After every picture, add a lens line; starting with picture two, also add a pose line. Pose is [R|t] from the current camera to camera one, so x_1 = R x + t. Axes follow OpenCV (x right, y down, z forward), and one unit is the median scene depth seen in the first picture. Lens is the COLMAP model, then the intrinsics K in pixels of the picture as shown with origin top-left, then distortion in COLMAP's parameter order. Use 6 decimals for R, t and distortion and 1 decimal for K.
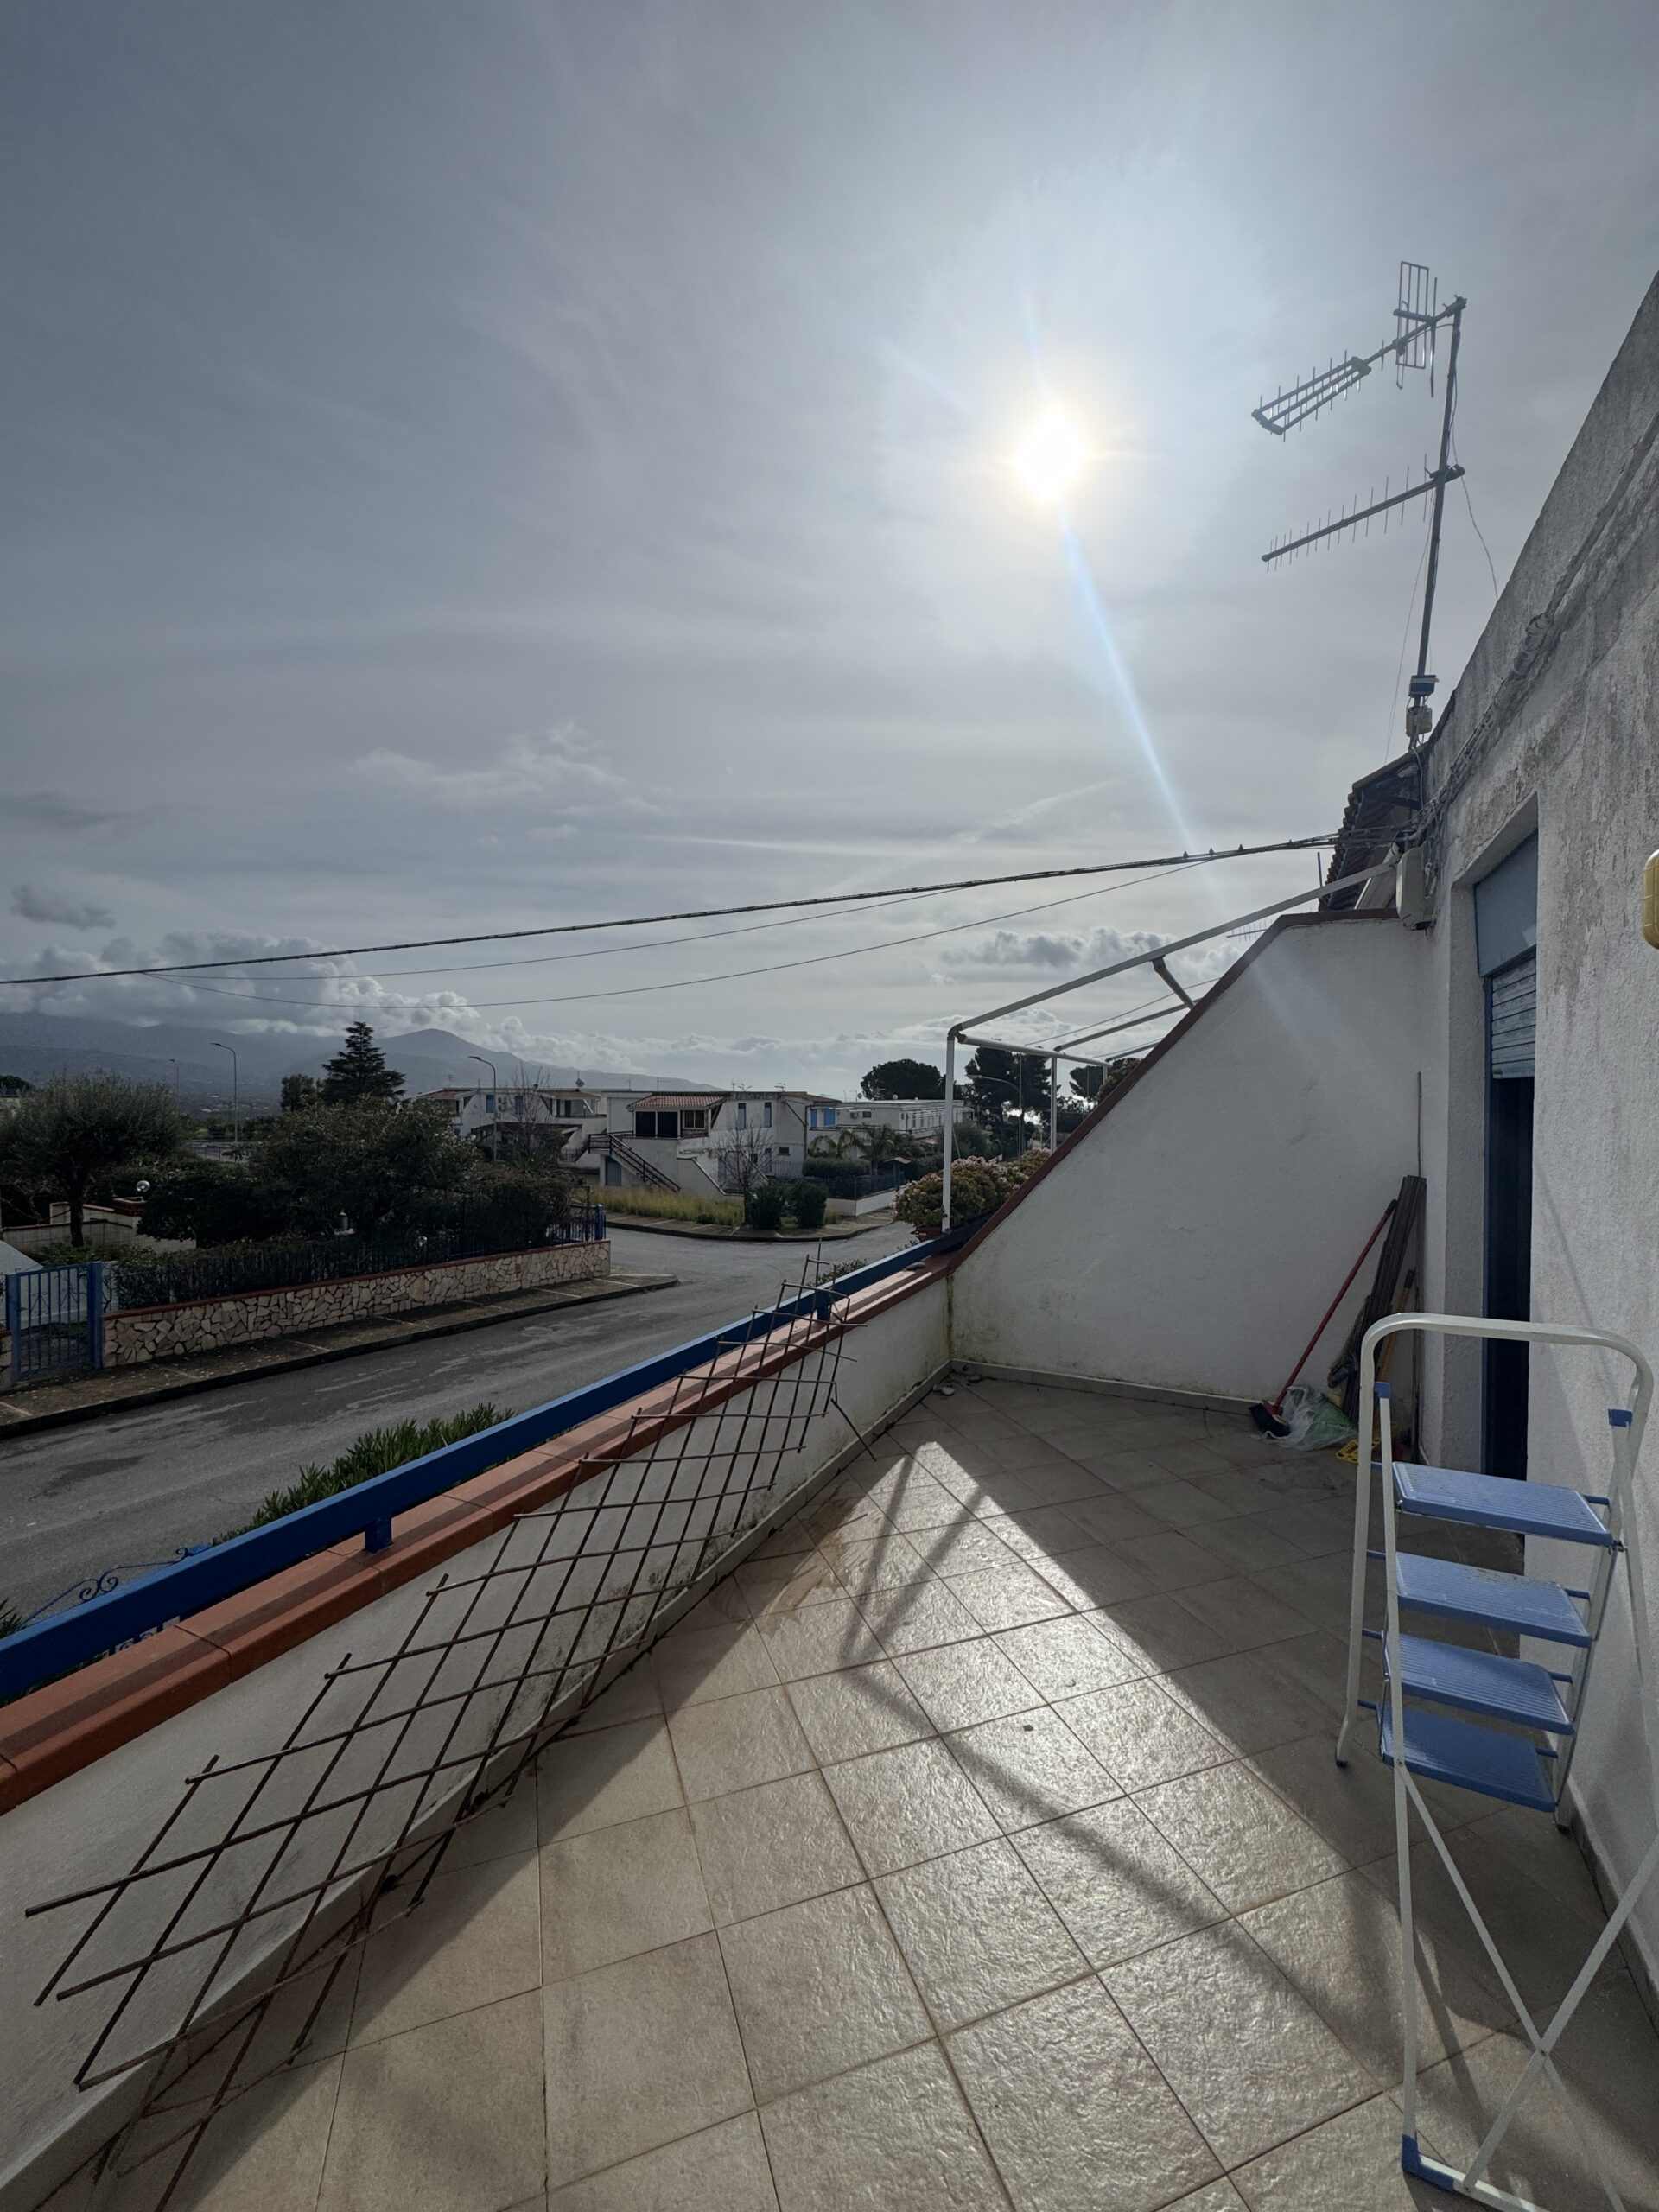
lens RADIAL K [[903.1, 0, 832.0], [0, 903.1, 1139.3], [0, 0, 1]] dist [0.000365, 0.001274]
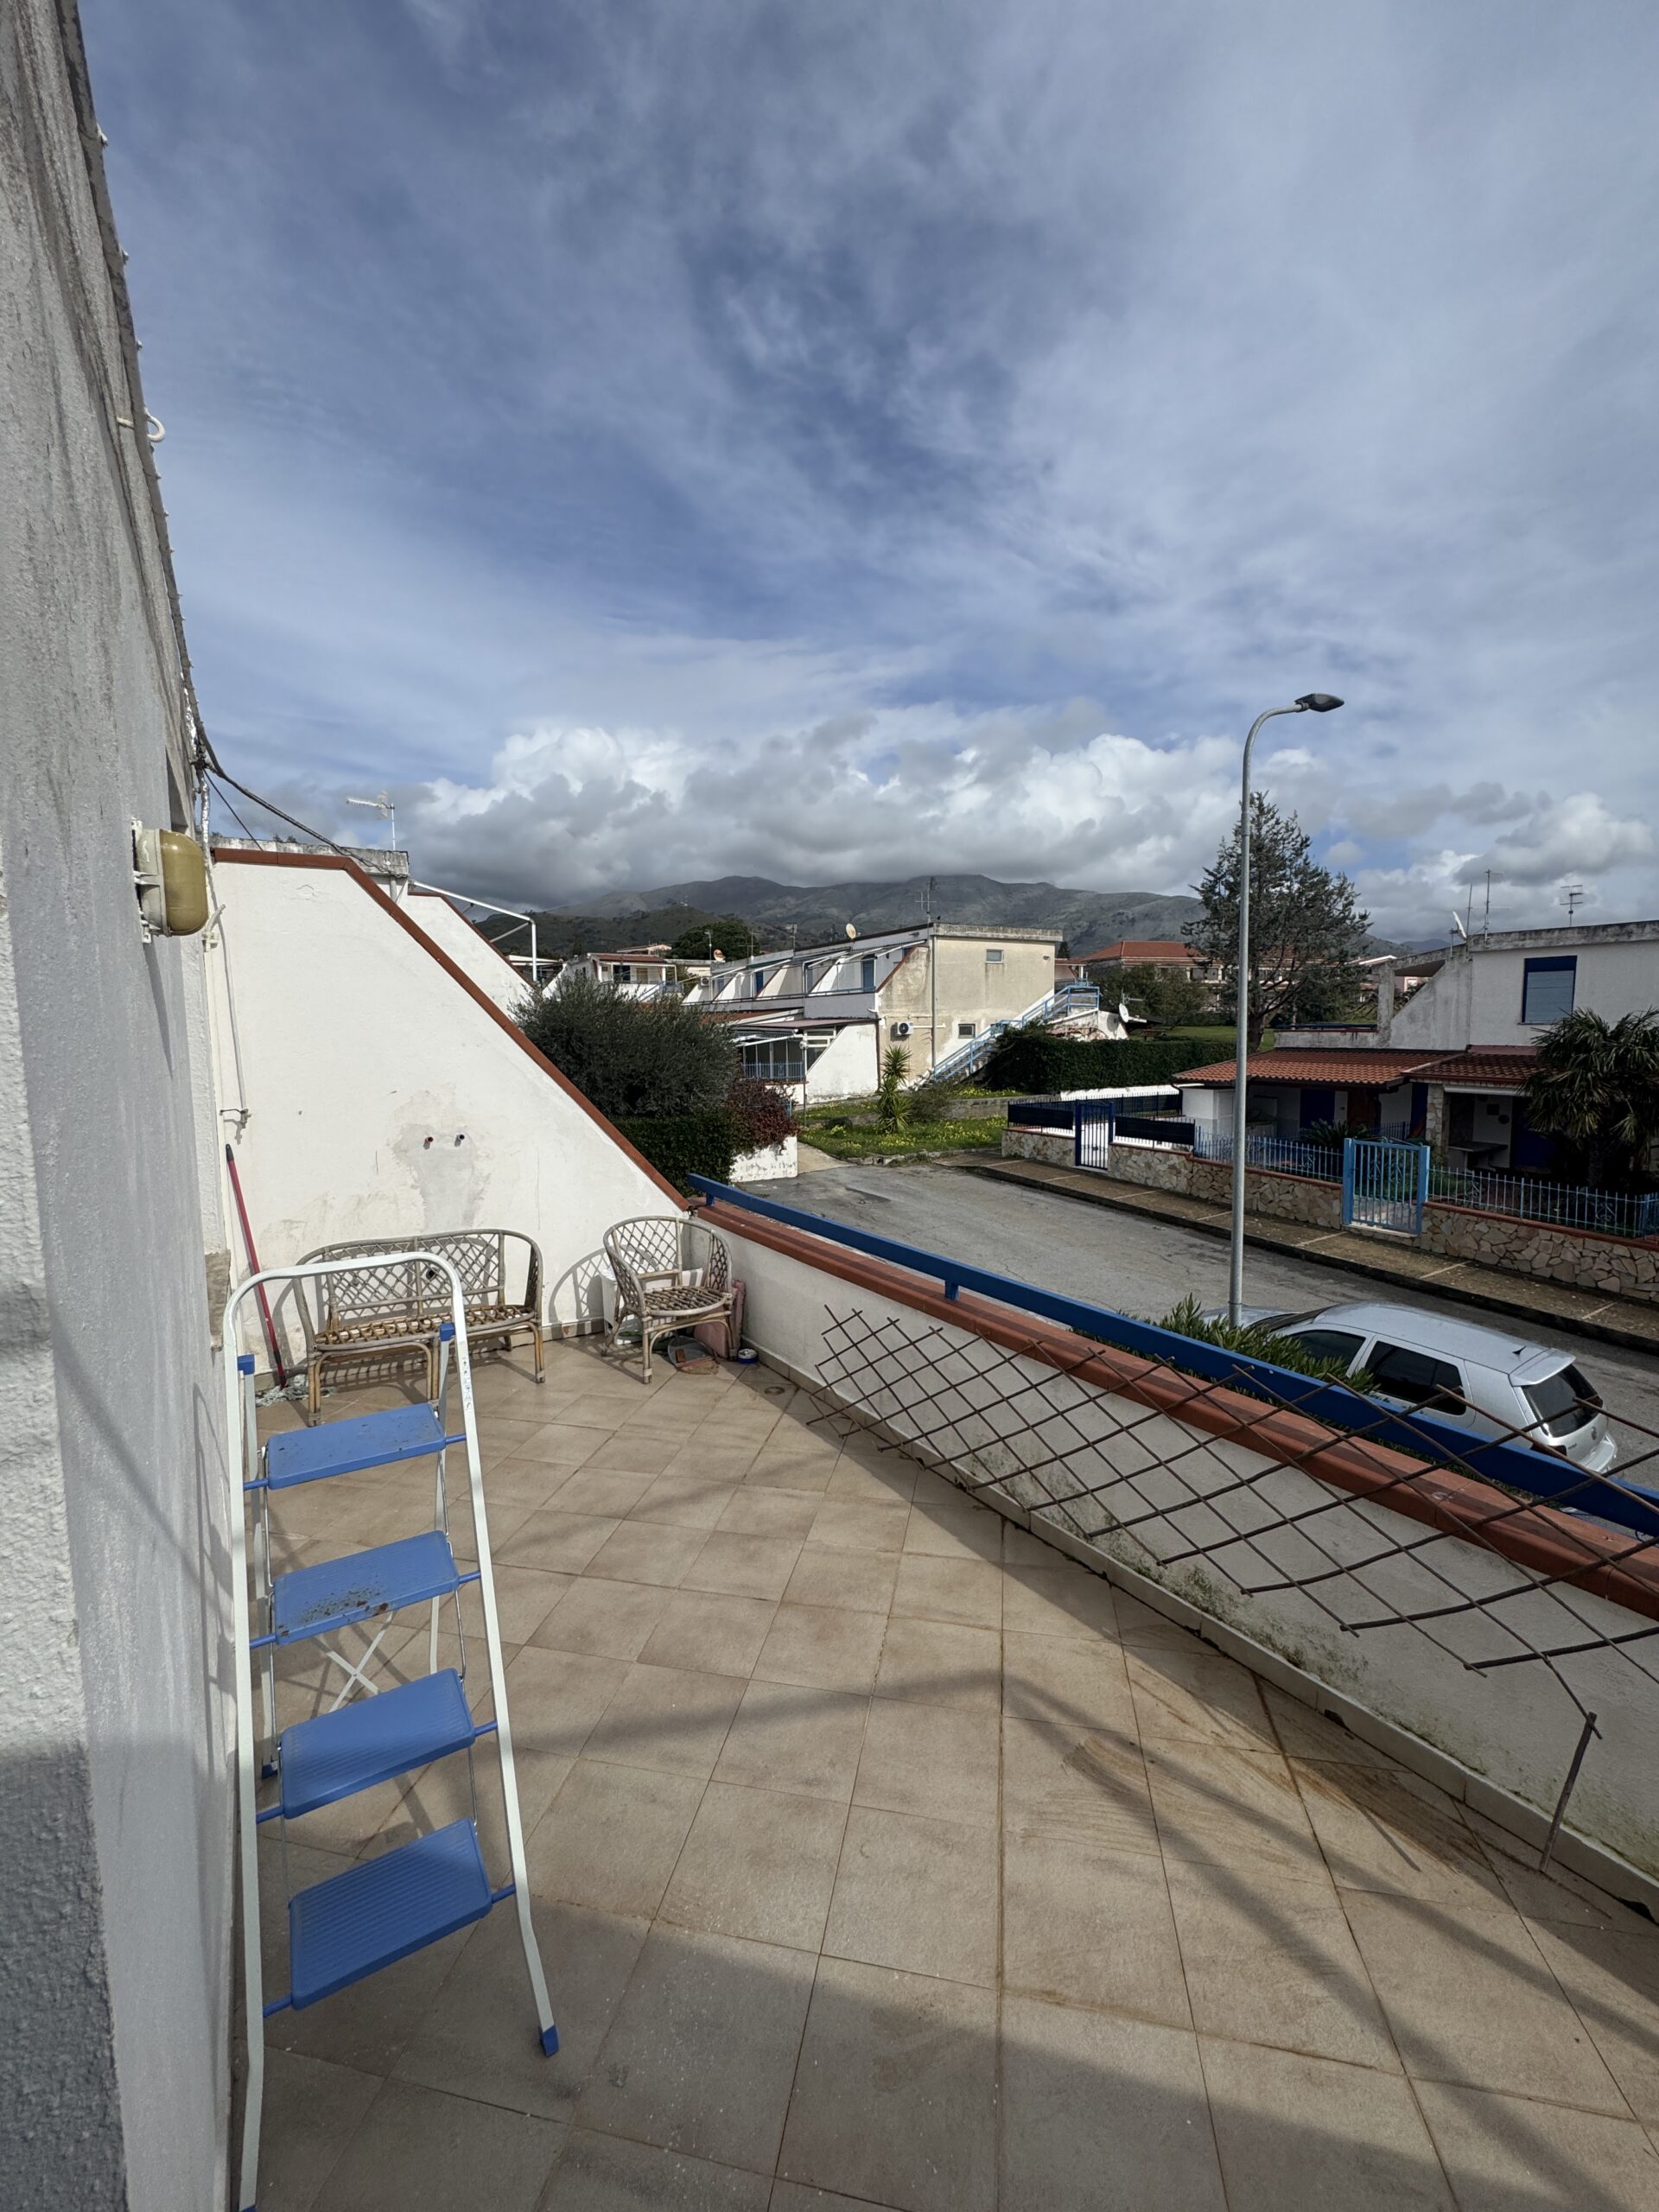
lens RADIAL K [[903.1, 0, 834.5], [0, 903.1, 1106.3], [0, 0, 1]] dist [0.000365, 0.001274]
pose [[-0.504897, 0.090064, -0.858468, 0.795380], [-0.041278, 0.990885, 0.128234, -0.099588], [0.862192, 0.100180, -0.496577, 1.183919]]
